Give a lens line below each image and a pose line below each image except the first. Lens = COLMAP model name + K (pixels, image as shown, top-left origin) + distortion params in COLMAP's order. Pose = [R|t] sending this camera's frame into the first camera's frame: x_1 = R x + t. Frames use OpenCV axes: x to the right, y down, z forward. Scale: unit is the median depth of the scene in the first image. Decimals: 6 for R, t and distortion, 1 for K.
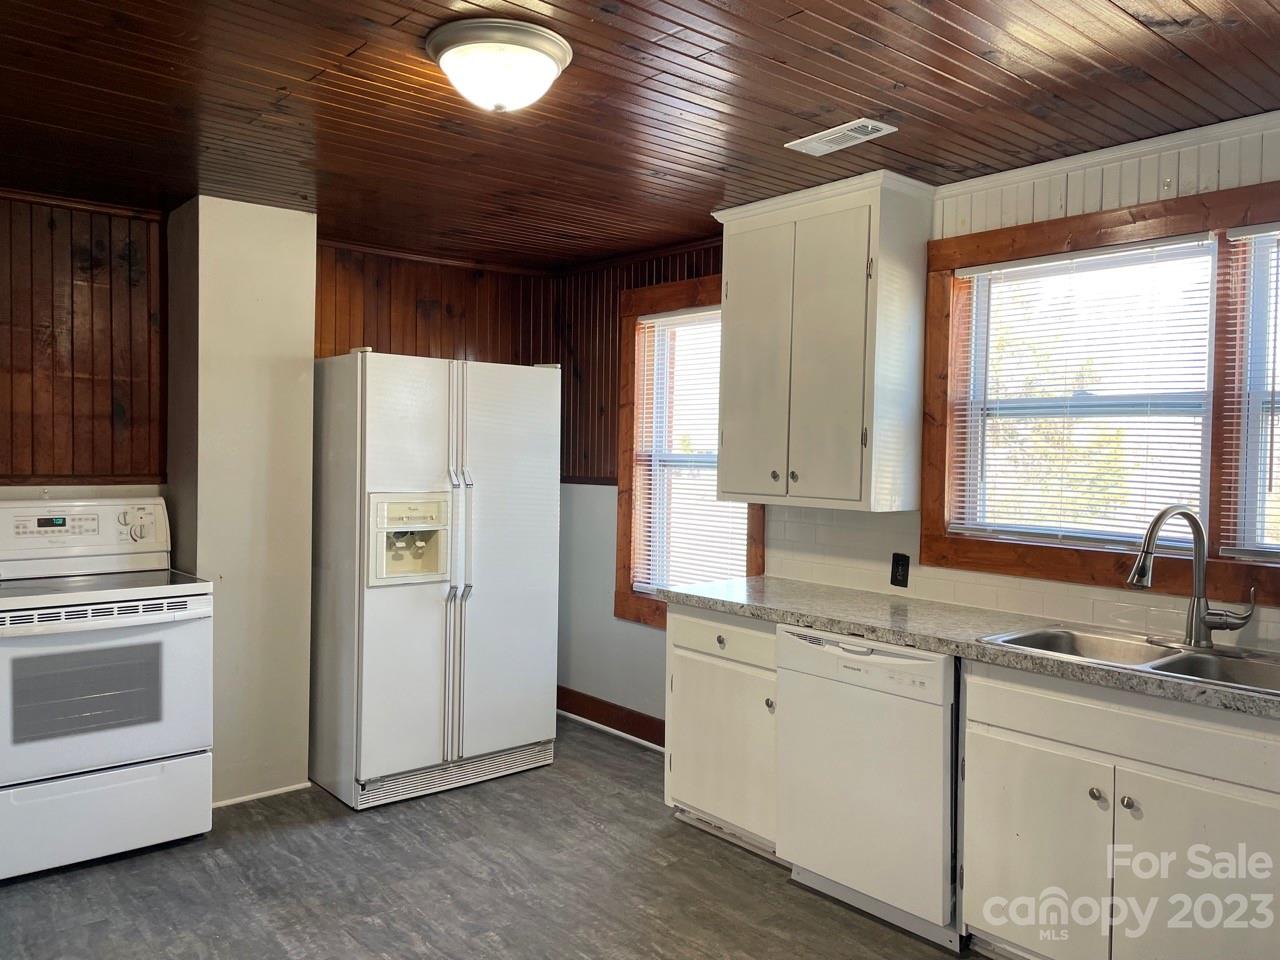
lens RADIAL K [[971.3, 0, 640.7], [0, 971.3, 483.0], [0, 0, 1]] dist [0.052717, -0.032574]
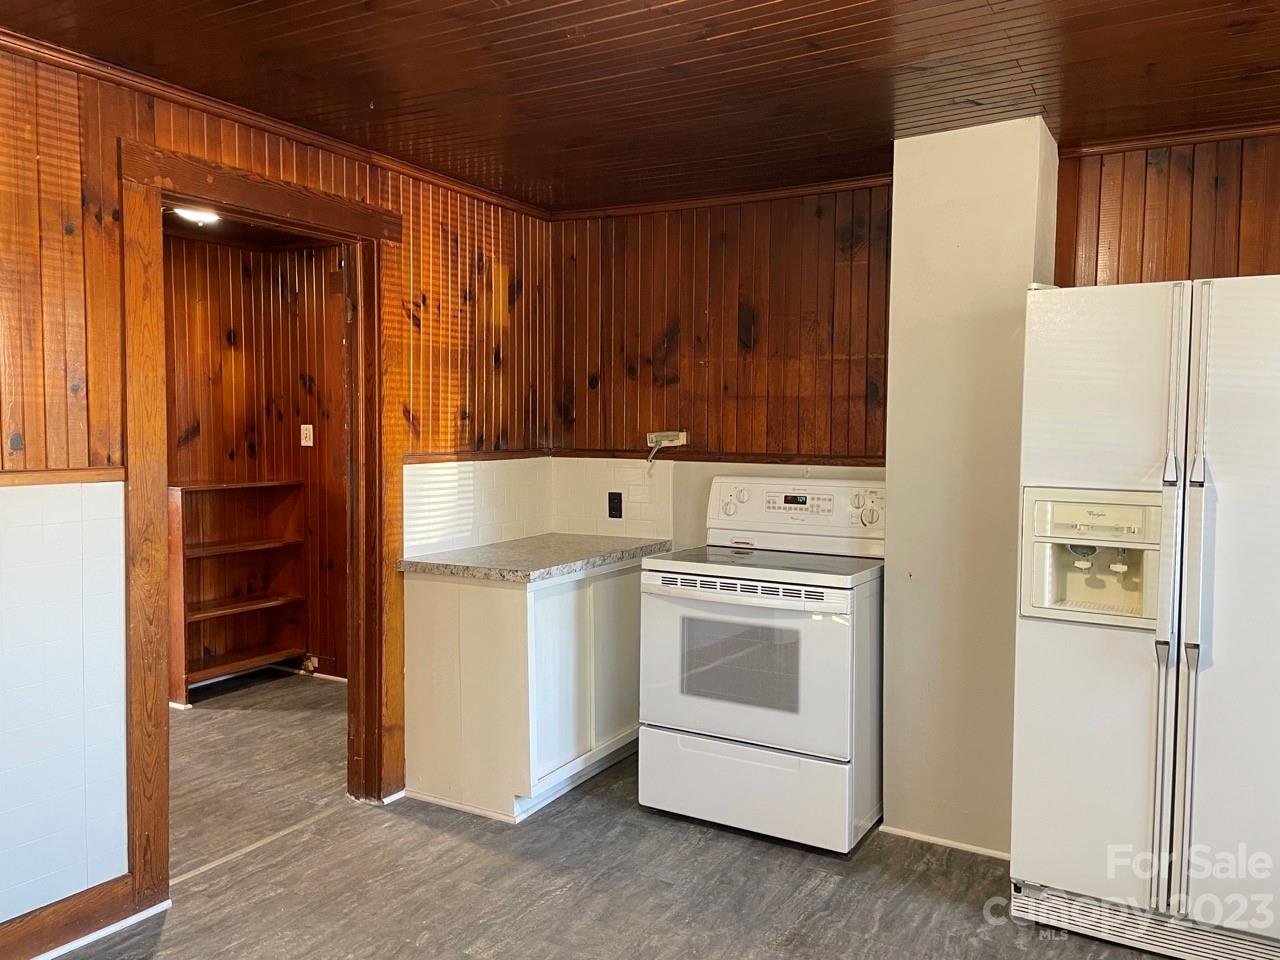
lens RADIAL K [[971.3, 0, 640.8], [0, 971.3, 473.7], [0, 0, 1]] dist [0.052717, -0.032574]
pose [[0.335928, 0.034393, -0.941260, 0.313186], [-0.036323, 0.999063, 0.023542, -0.006021], [0.941187, 0.026281, 0.336862, 0.490164]]
